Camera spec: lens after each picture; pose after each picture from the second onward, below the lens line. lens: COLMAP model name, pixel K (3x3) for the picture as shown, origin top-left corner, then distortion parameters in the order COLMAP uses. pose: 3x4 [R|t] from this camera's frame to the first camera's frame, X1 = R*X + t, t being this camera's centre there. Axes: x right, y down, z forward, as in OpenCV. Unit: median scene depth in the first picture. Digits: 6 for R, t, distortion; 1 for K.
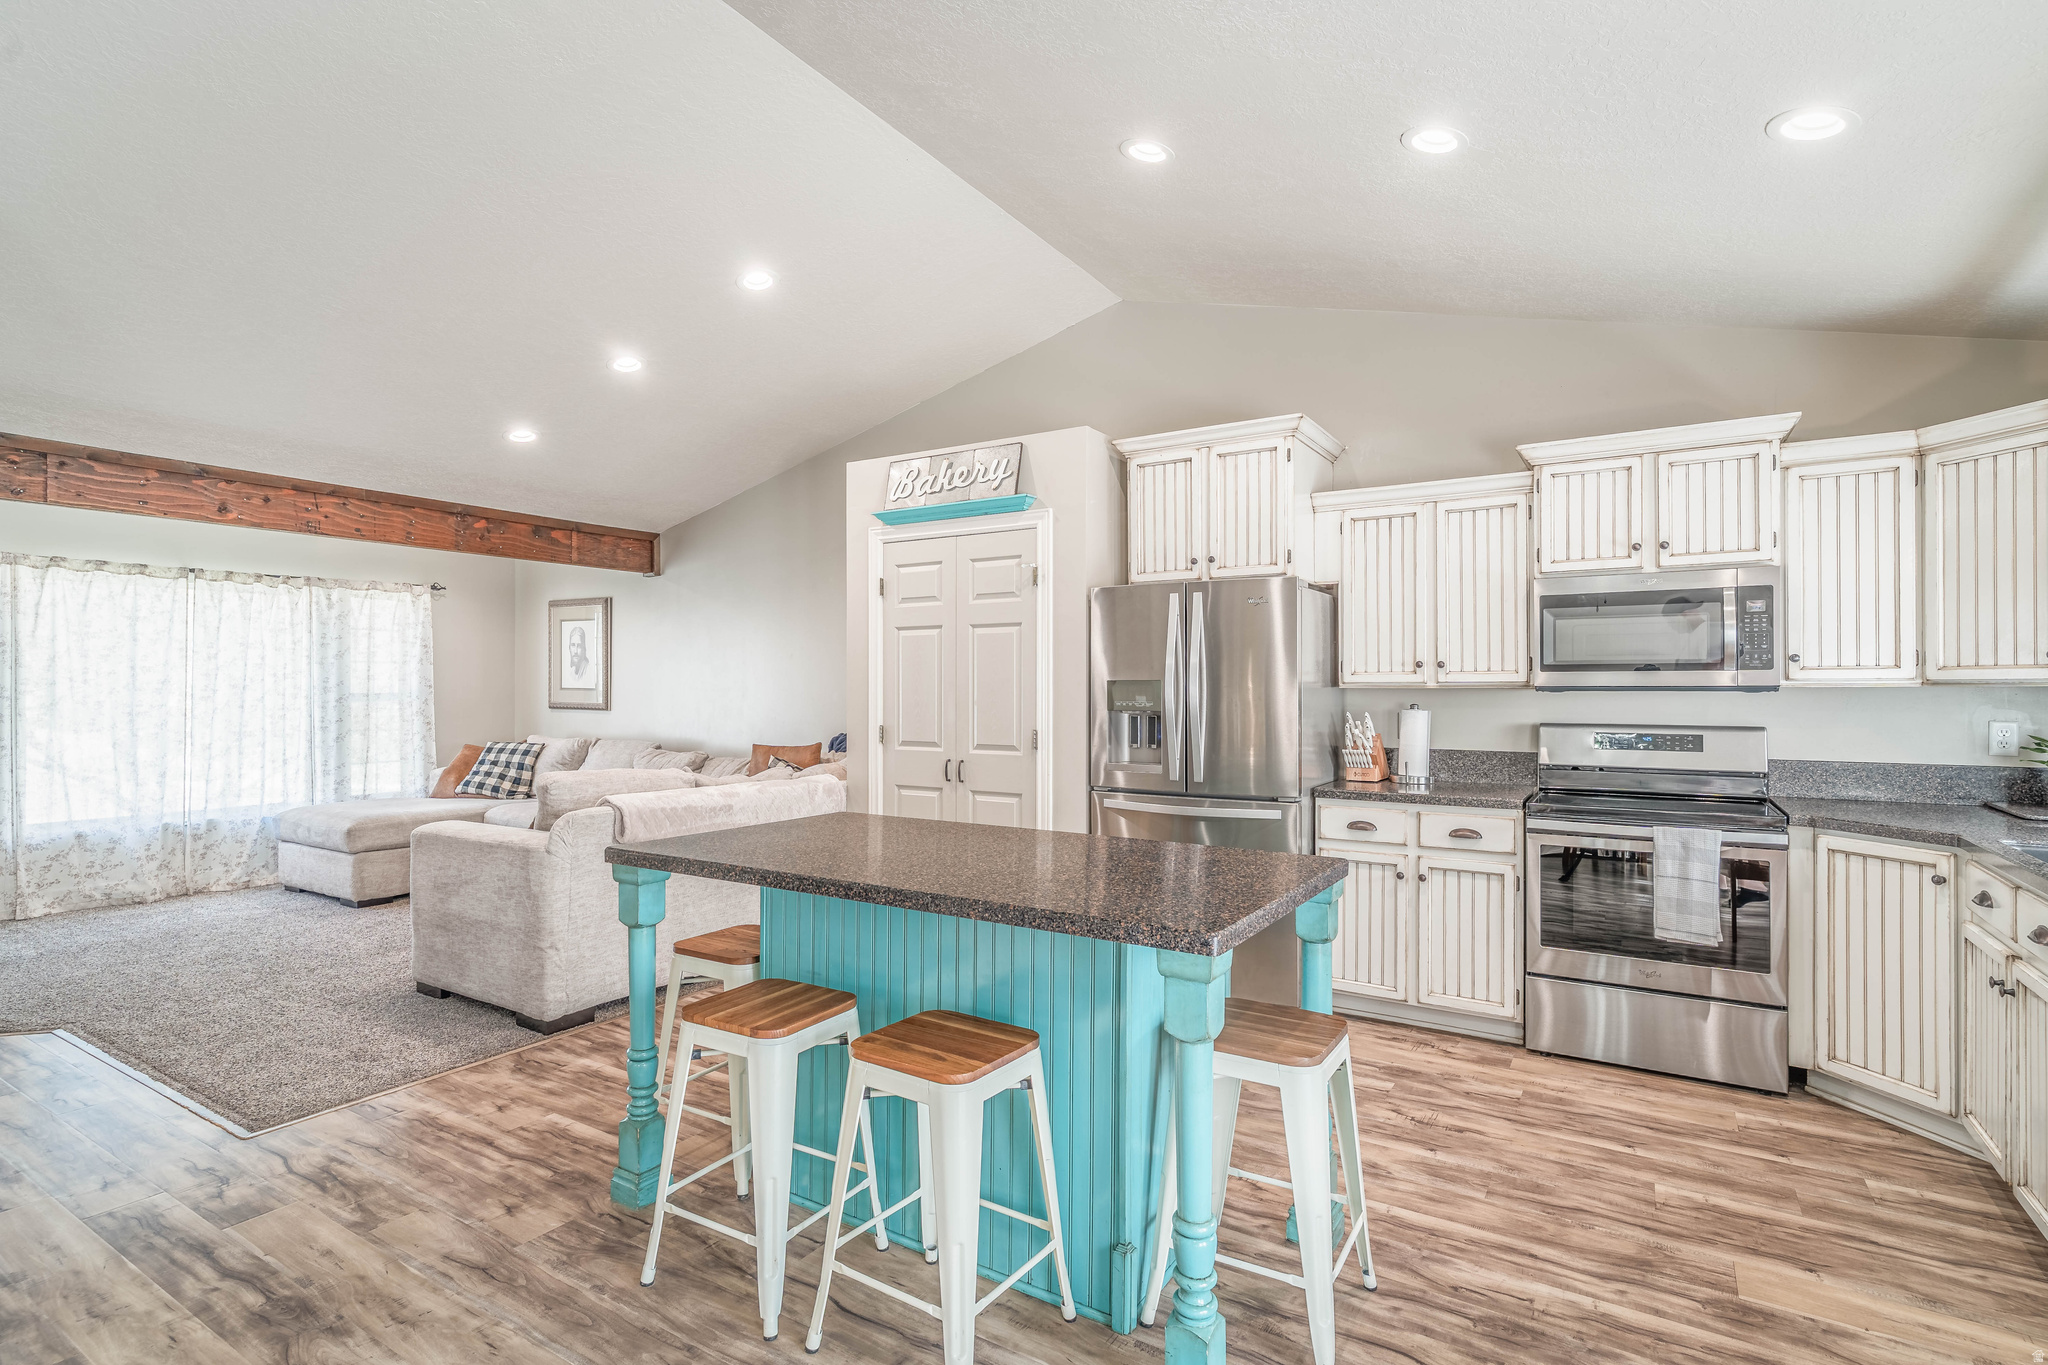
lens RADIAL K [[991.2, 0, 1028.8], [0, 991.2, 686.9], [0, 0, 1]] dist [0.001205, -0.001769]
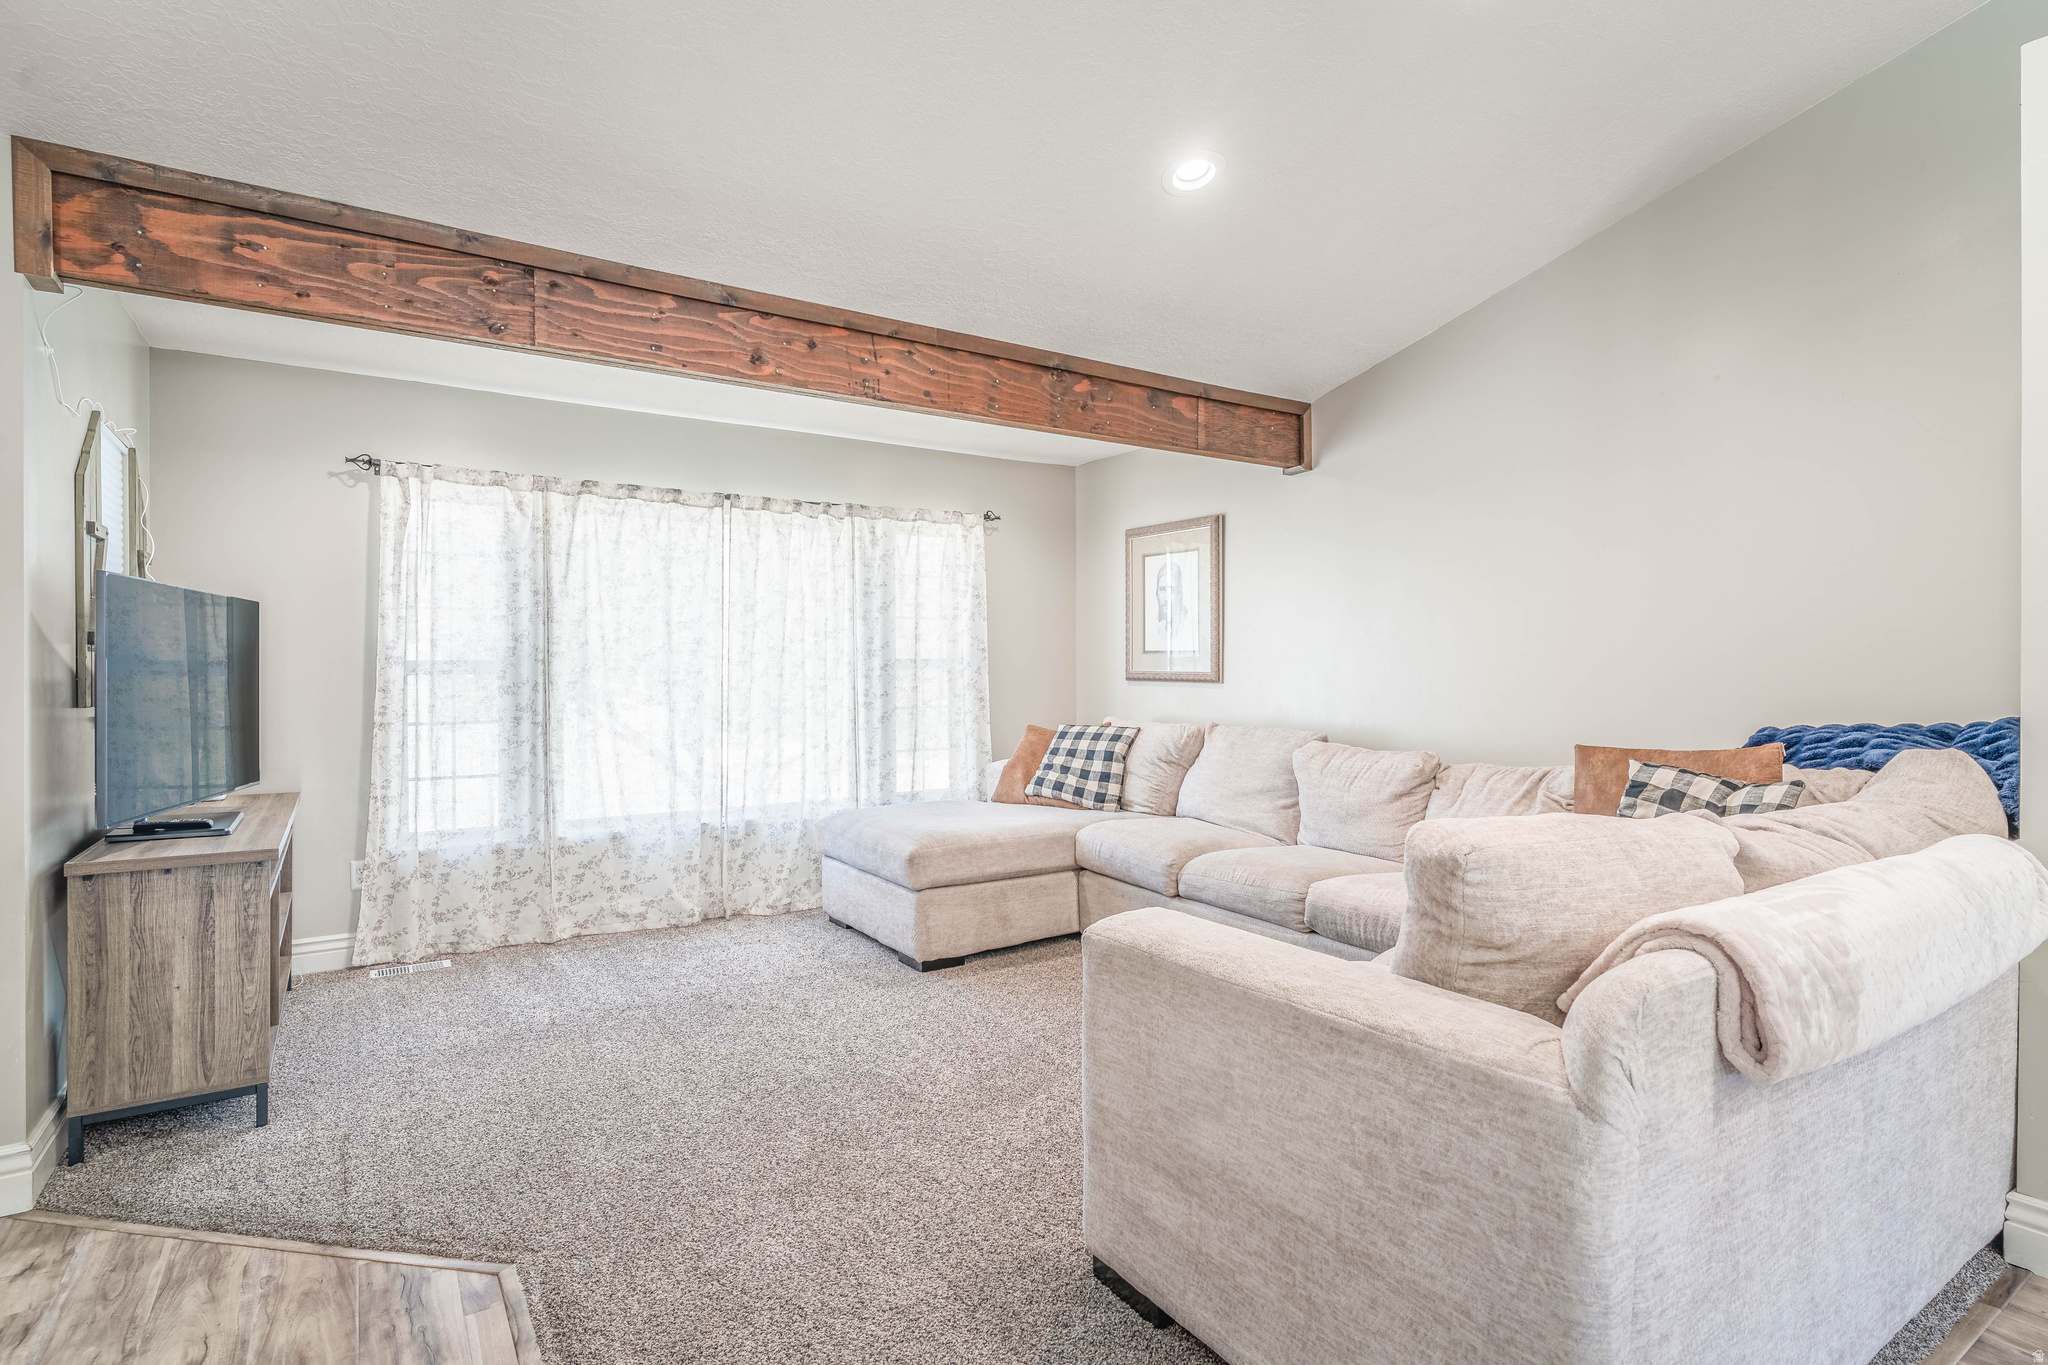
lens RADIAL K [[1027.5, 0, 1024.0], [0, 1027.5, 682.5], [0, 0, 1]] dist [0.003392, 0.001235]
pose [[0.906689, 0.003227, -0.421786, -0.307262], [0.002901, 0.999899, 0.013885, 0.016413], [0.421789, -0.013813, 0.906589, 0.382459]]
